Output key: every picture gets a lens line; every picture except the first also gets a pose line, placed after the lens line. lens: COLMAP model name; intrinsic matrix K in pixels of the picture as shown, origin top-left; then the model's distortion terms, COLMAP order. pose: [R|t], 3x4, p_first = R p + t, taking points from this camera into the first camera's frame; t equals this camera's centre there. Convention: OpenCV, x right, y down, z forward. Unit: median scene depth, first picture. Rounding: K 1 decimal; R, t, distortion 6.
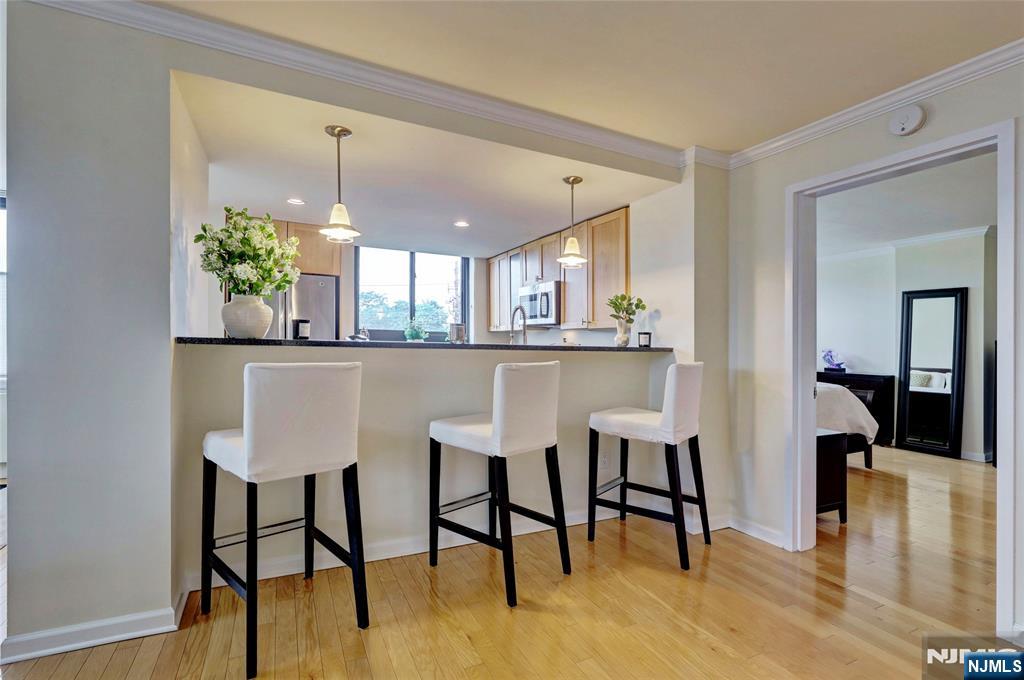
lens RADIAL K [[472.8, 0, 507.5], [0, 472.8, 337.4], [0, 0, 1]] dist [0.000450, 0.000132]
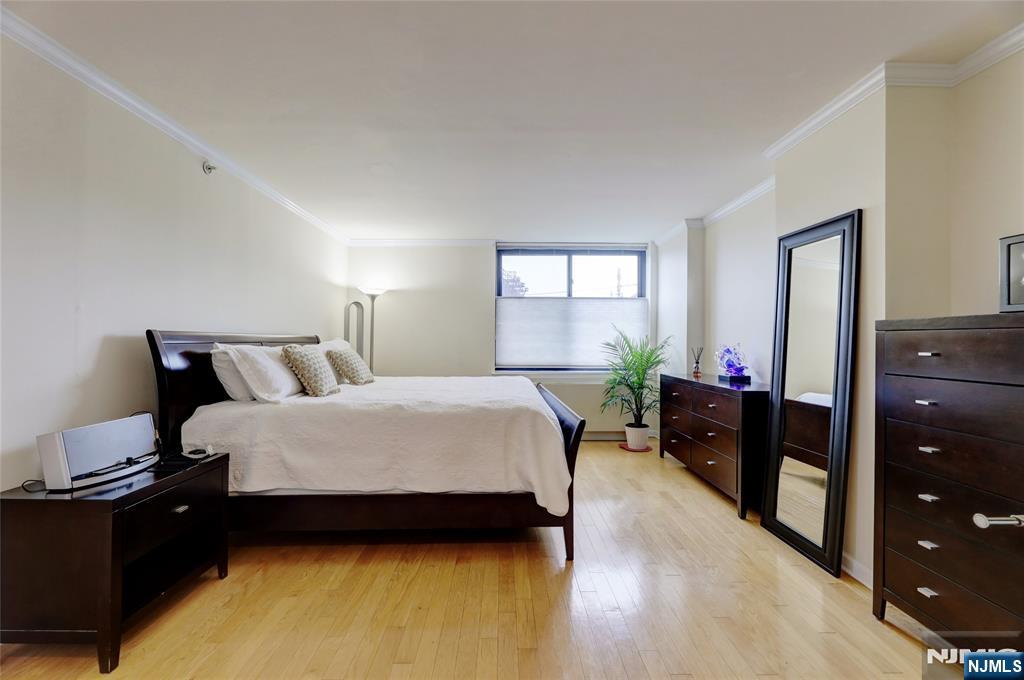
lens RADIAL K [[414.1, 0, 512.0], [0, 414.1, 340.0], [0, 0, 1]] dist [-0.000573, -0.000174]
pose [[0.910533, -0.012471, -0.413248, 0.744582], [0.011482, 0.999922, -0.004877, 0.020142], [0.413277, -0.000305, 0.910605, 0.434674]]
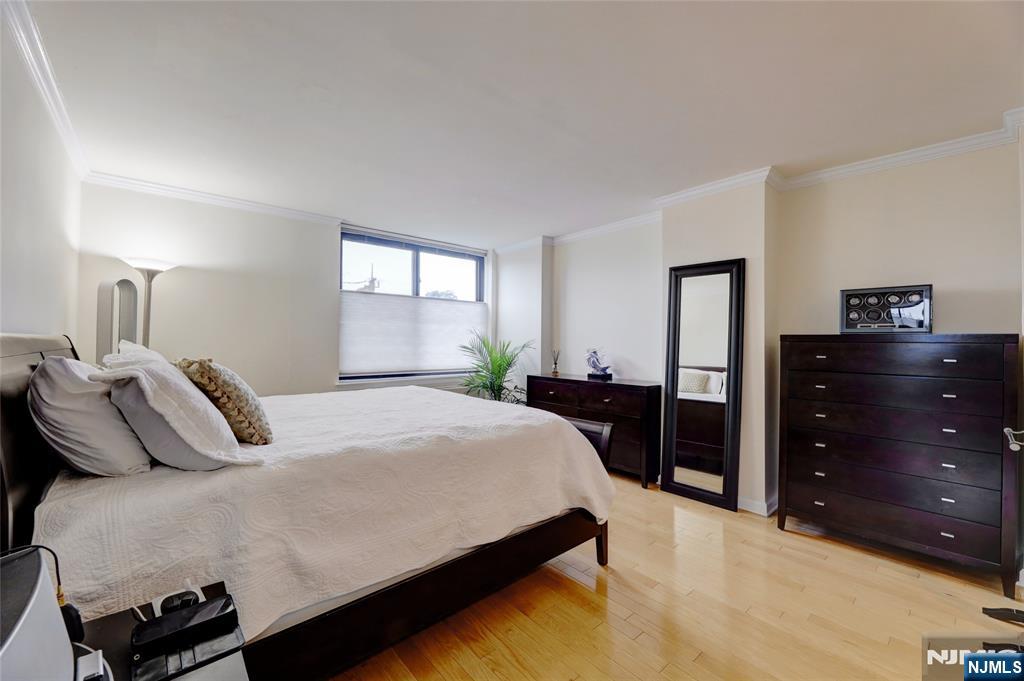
lens RADIAL K [[414.1, 0, 512.0], [0, 414.1, 340.5], [0, 0, 1]] dist [-0.000573, -0.000174]
pose [[0.962777, -0.005745, 0.270237, 0.431796], [0.004956, 0.999981, 0.003602, 0.009847], [-0.270252, -0.002128, 0.962787, 0.456851]]
